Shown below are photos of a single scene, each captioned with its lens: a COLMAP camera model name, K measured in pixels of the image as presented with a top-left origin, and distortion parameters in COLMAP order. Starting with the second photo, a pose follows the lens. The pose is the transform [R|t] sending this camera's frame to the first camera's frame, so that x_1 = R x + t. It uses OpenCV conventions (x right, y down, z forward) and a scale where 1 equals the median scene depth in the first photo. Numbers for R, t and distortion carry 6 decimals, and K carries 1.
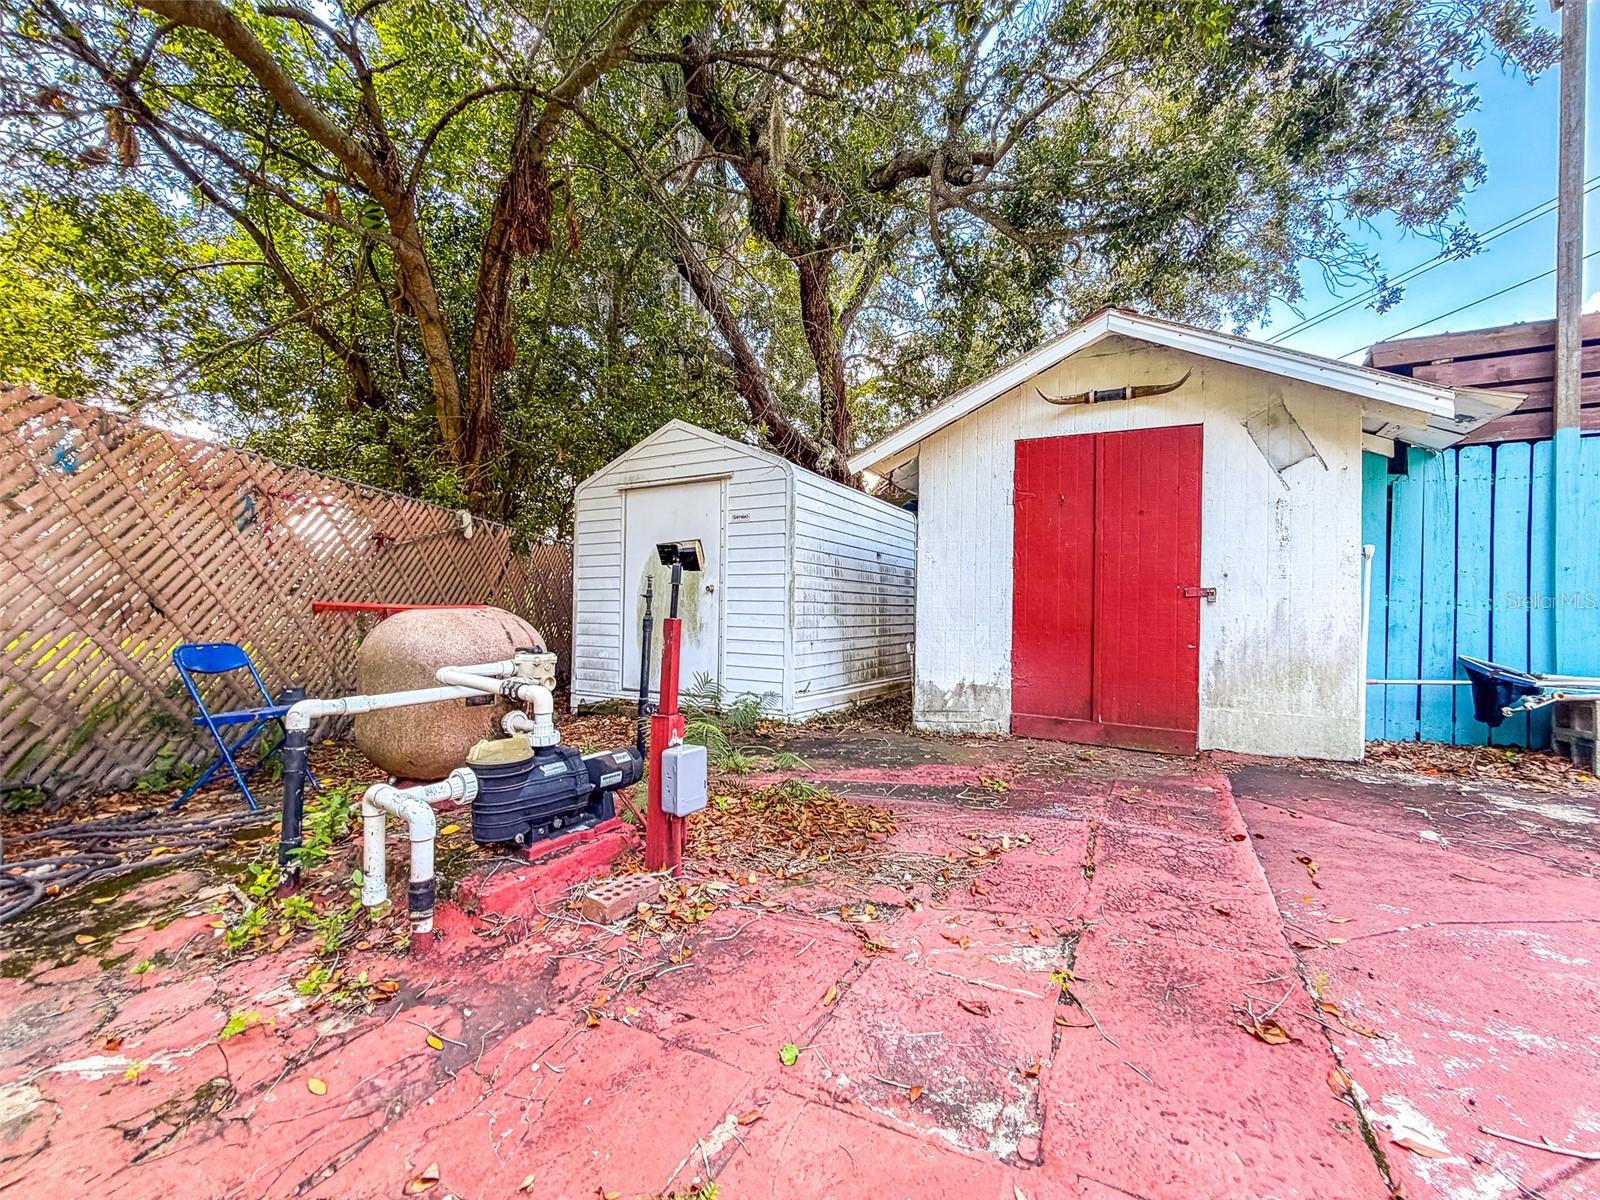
lens RADIAL K [[641.7, 0, 798.0], [0, 641.7, 604.1], [0, 0, 1]] dist [-0.003621, 0.000708]
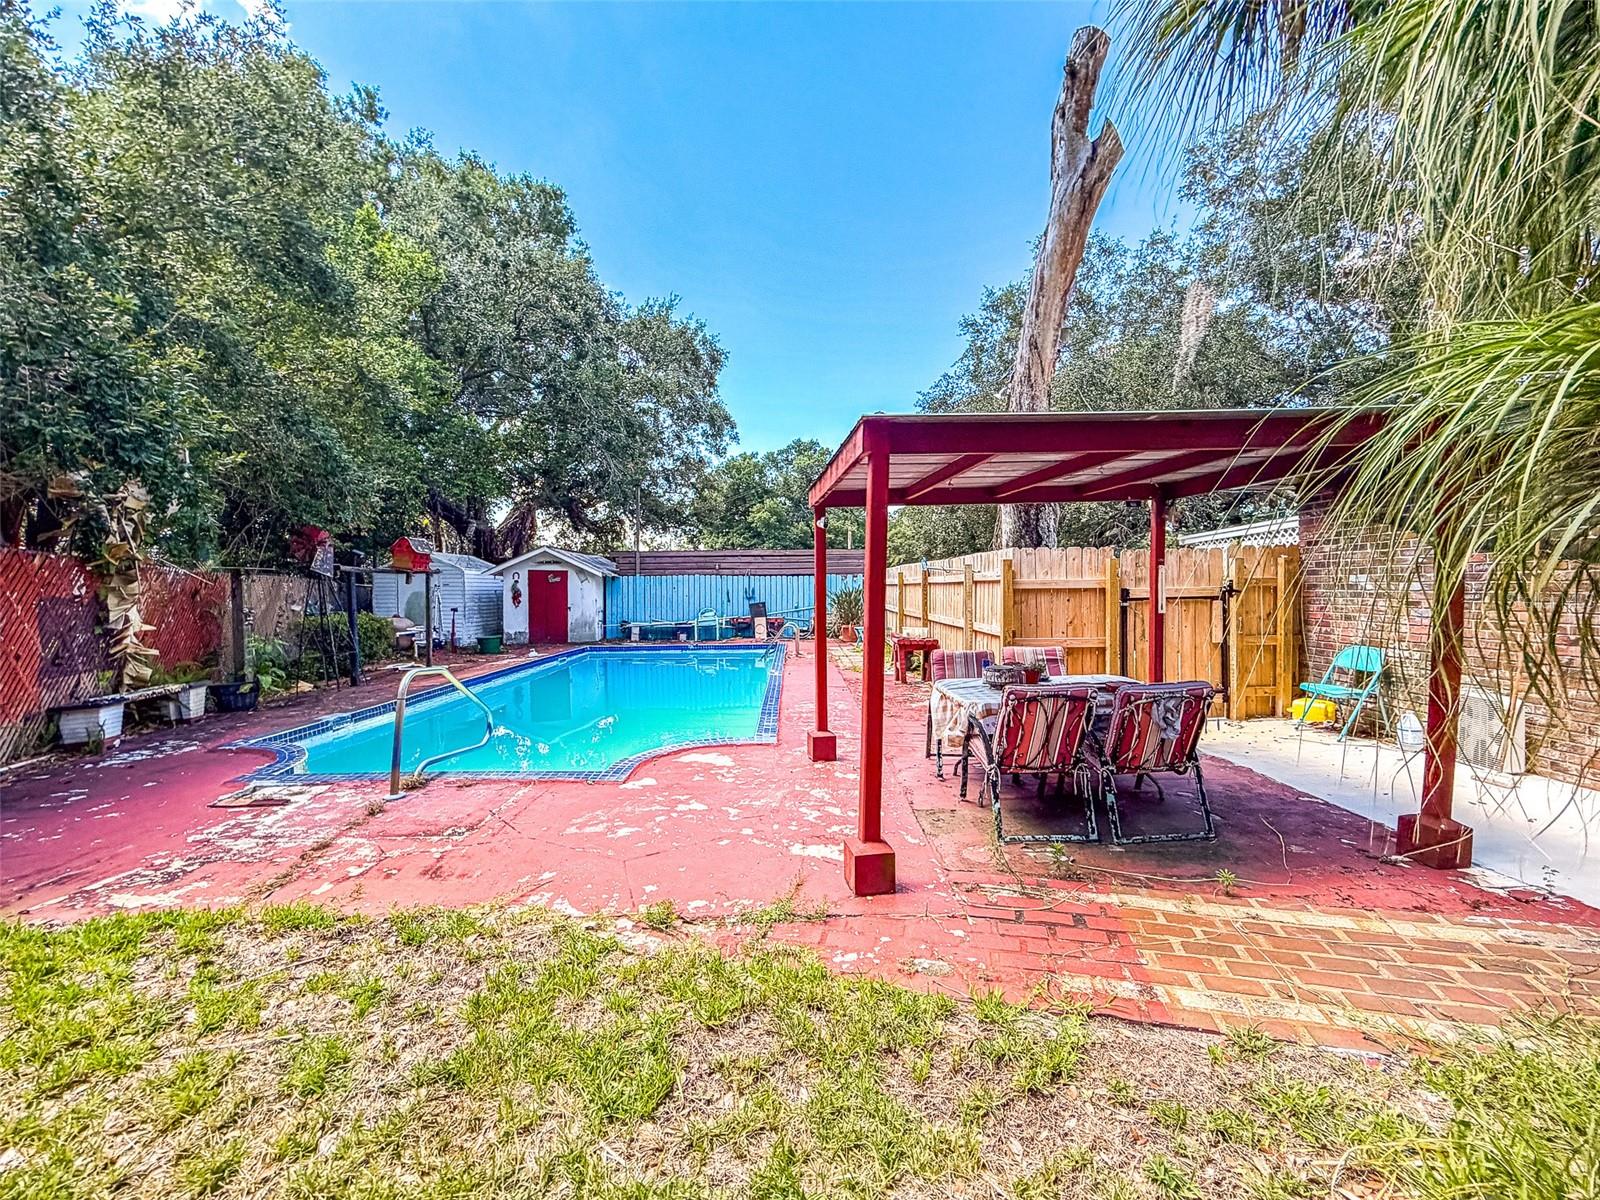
lens RADIAL K [[655.2, 0, 798.3], [0, 655.2, 608.3], [0, 0, 1]] dist [0.000270, 0.000210]
pose [[0.867758, -0.034153, 0.495812, -0.252117], [0.015723, 0.999023, 0.041298, -0.175078], [-0.496738, -0.028041, 0.867448, -3.737546]]
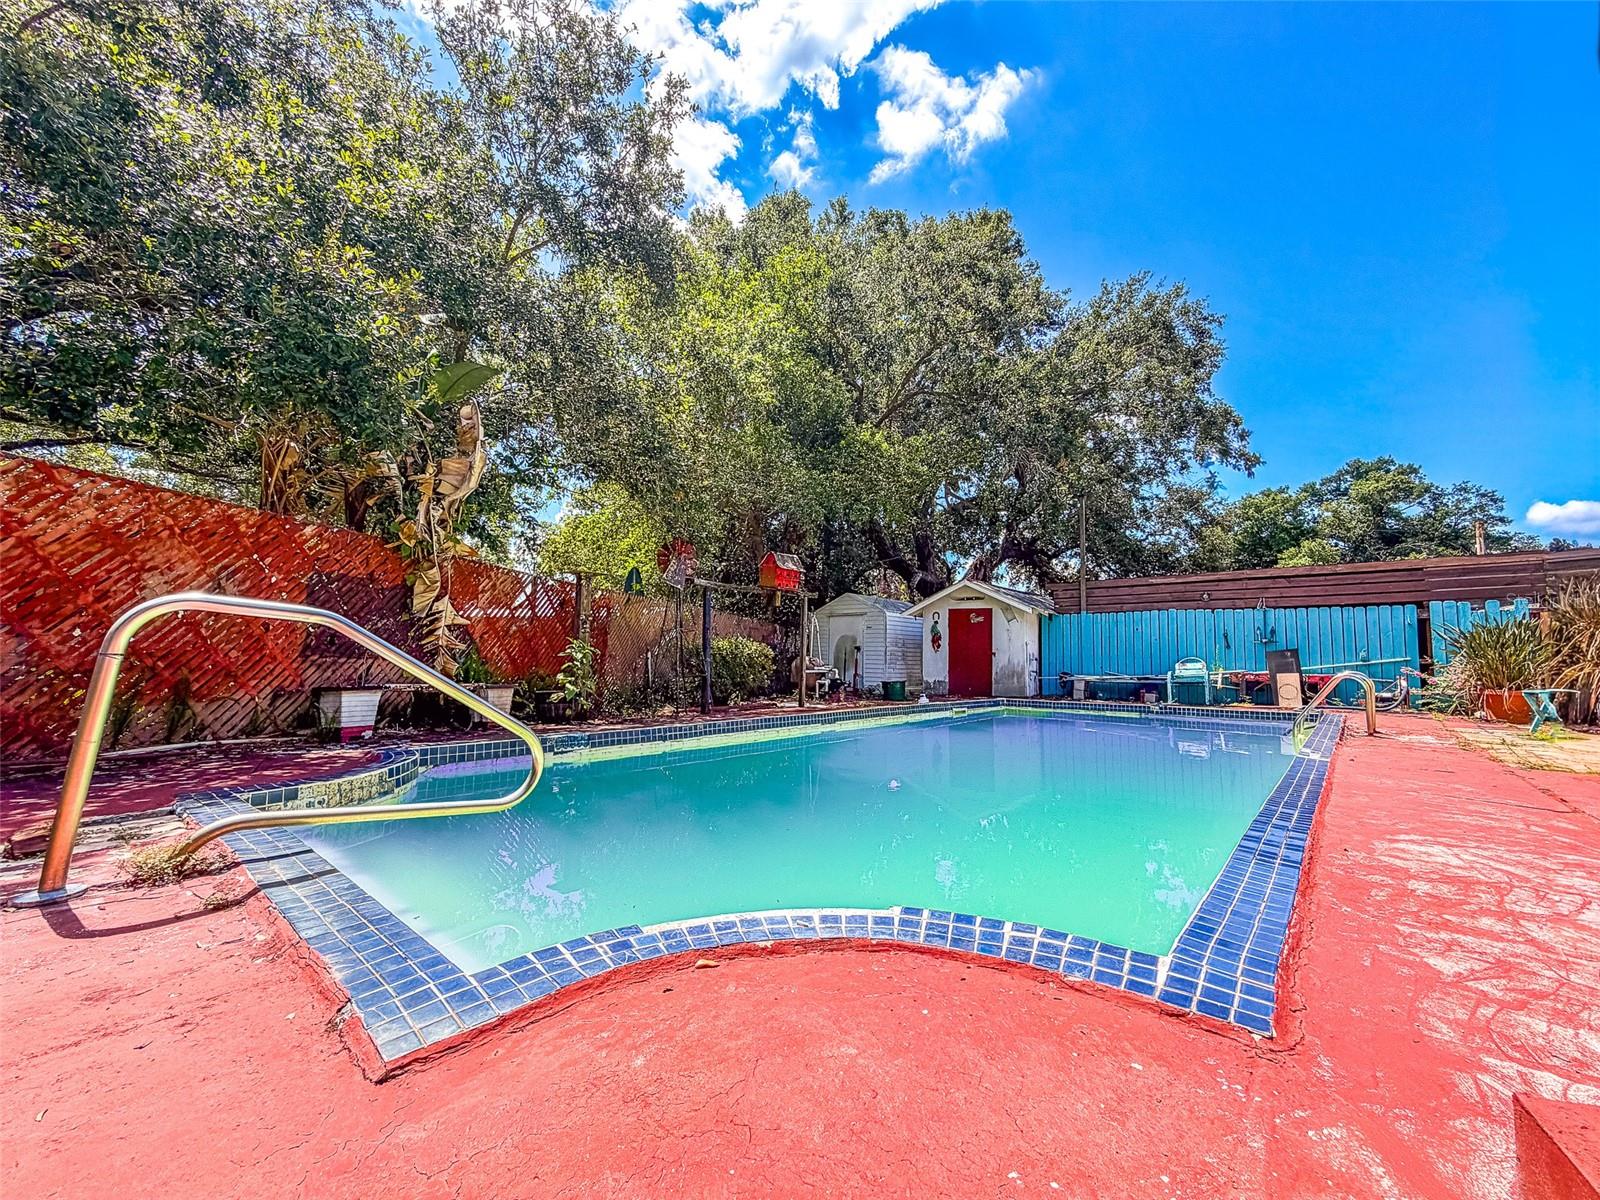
lens RADIAL K [[641.7, 0, 798.0], [0, 641.7, 604.1], [0, 0, 1]] dist [-0.003621, 0.000708]
pose [[0.979294, -0.016332, -0.201782, 0.272163], [-0.000942, 0.996362, -0.085218, 0.015574], [0.202439, 0.083643, 0.975716, -2.796221]]
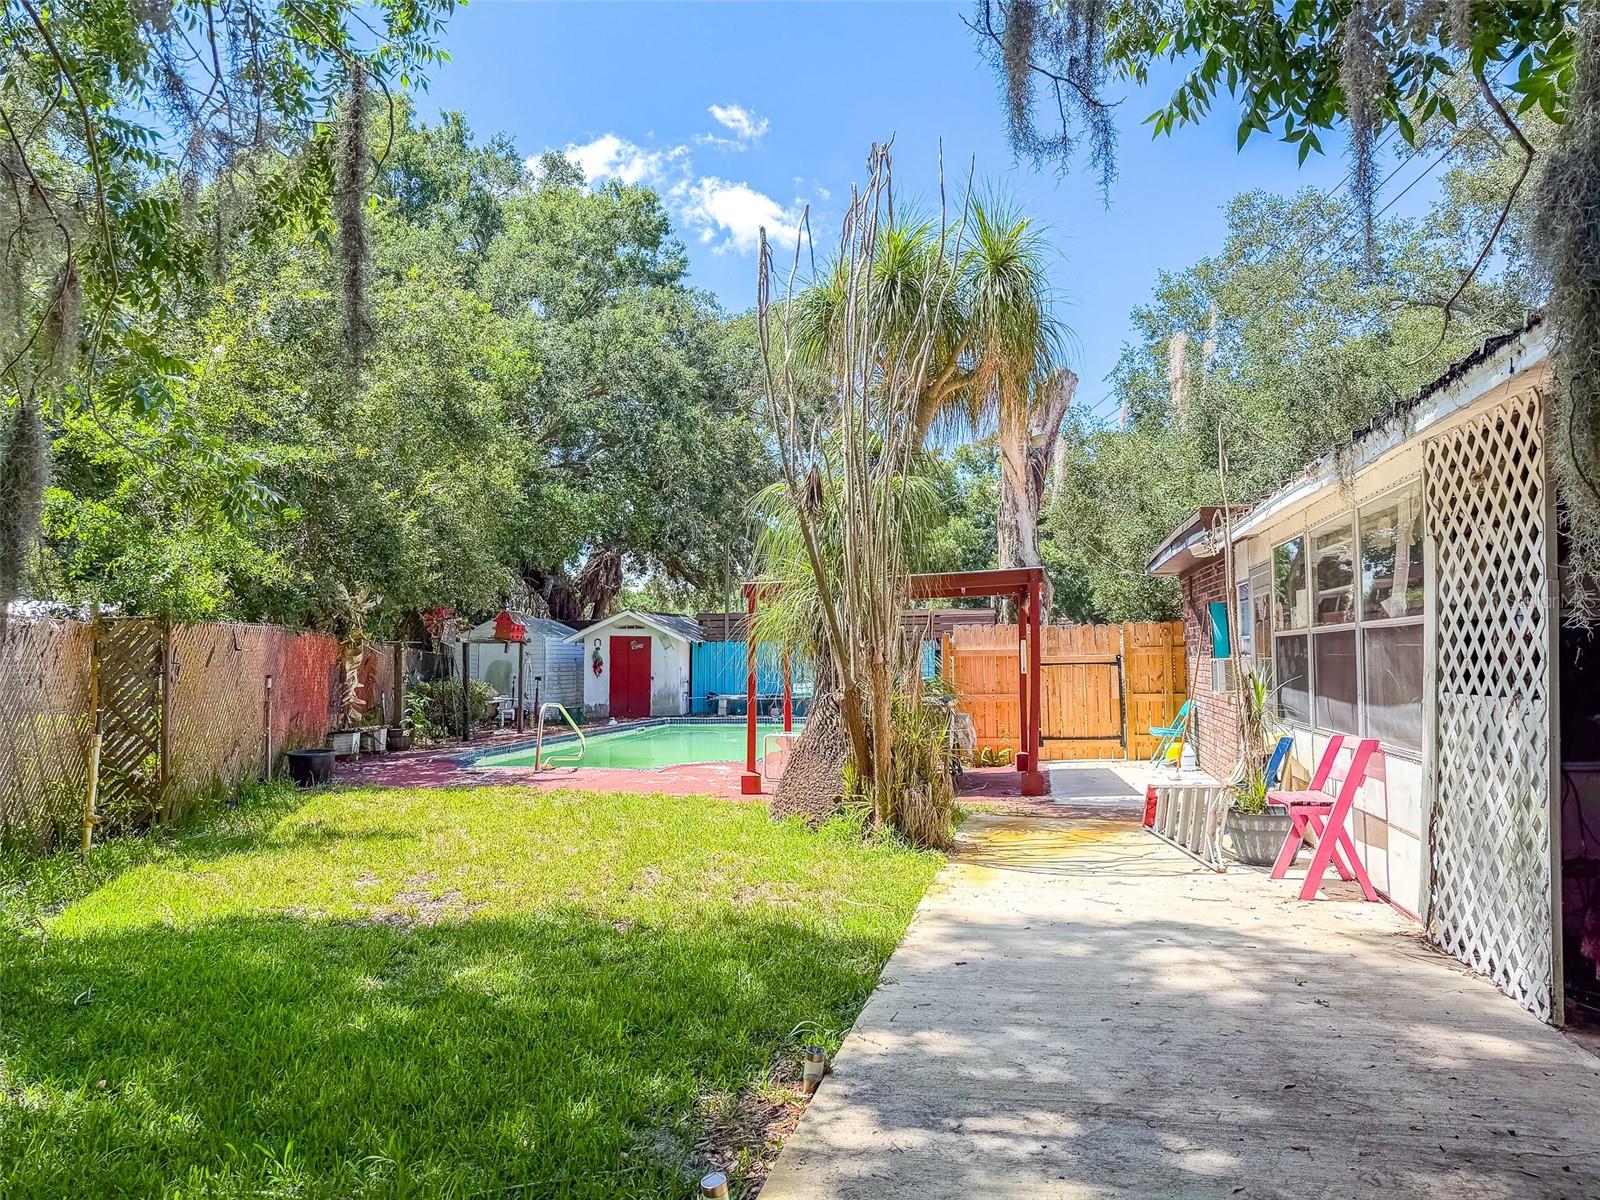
lens RADIAL K [[1116.2, 0, 800.0], [0, 1116.2, 600.0], [0, 0, 1]] dist [0.028722, 0.000413]
pose [[0.956435, -0.007783, 0.291842, -0.526275], [0.020782, 0.998924, -0.041468, -0.191818], [-0.291206, 0.045727, 0.955567, -5.962505]]
